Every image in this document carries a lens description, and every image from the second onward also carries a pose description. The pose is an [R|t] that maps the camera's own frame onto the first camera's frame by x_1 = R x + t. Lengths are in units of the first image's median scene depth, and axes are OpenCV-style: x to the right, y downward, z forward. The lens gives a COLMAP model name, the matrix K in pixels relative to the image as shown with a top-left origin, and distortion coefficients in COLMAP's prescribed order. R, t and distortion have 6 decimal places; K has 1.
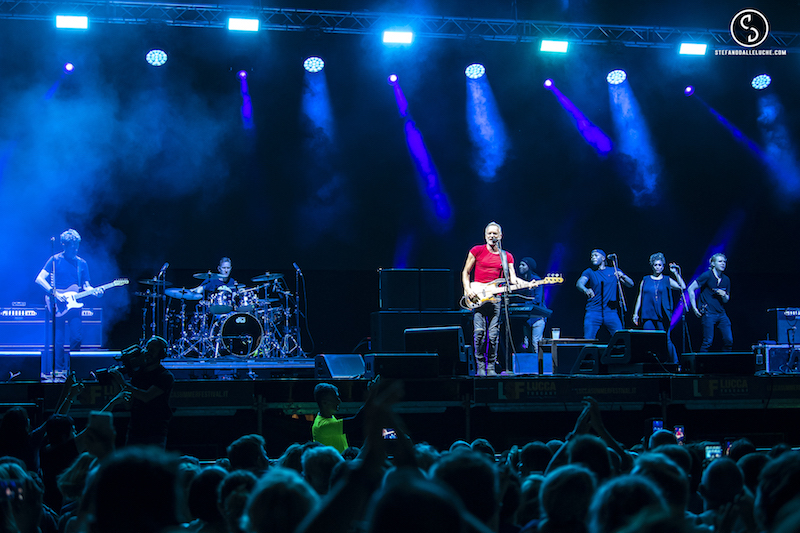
lens RADIAL K [[1673.3, 0, 400.0], [0, 1673.3, 266.5], [0, 0, 1]] dist [0.047489, 0.170832]
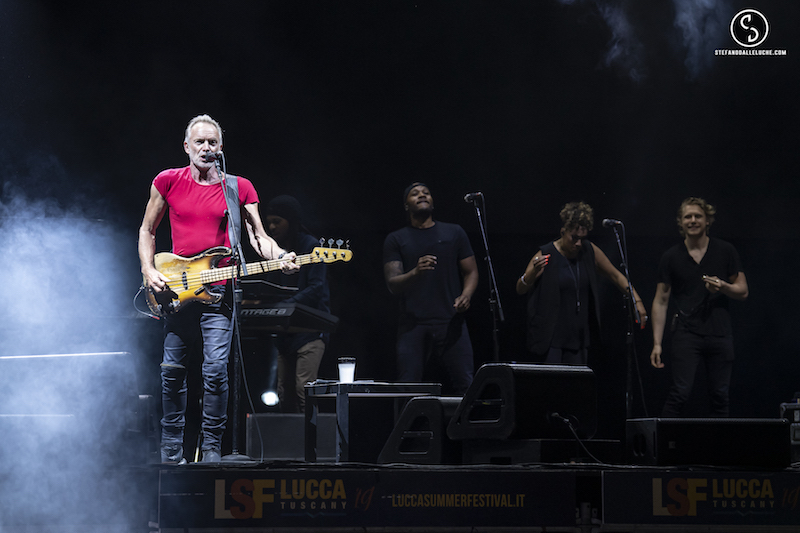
lens RADIAL K [[3163.7, 0, 400.0], [0, 3163.7, 266.5], [0, 0, 1]] dist [0.502727, 5.261026]
pose [[0.992896, 0.016953, 0.117770, 0.007916], [-0.018093, 0.999799, 0.008617, 0.005295], [-0.117600, -0.010687, 0.993004, 0.166954]]
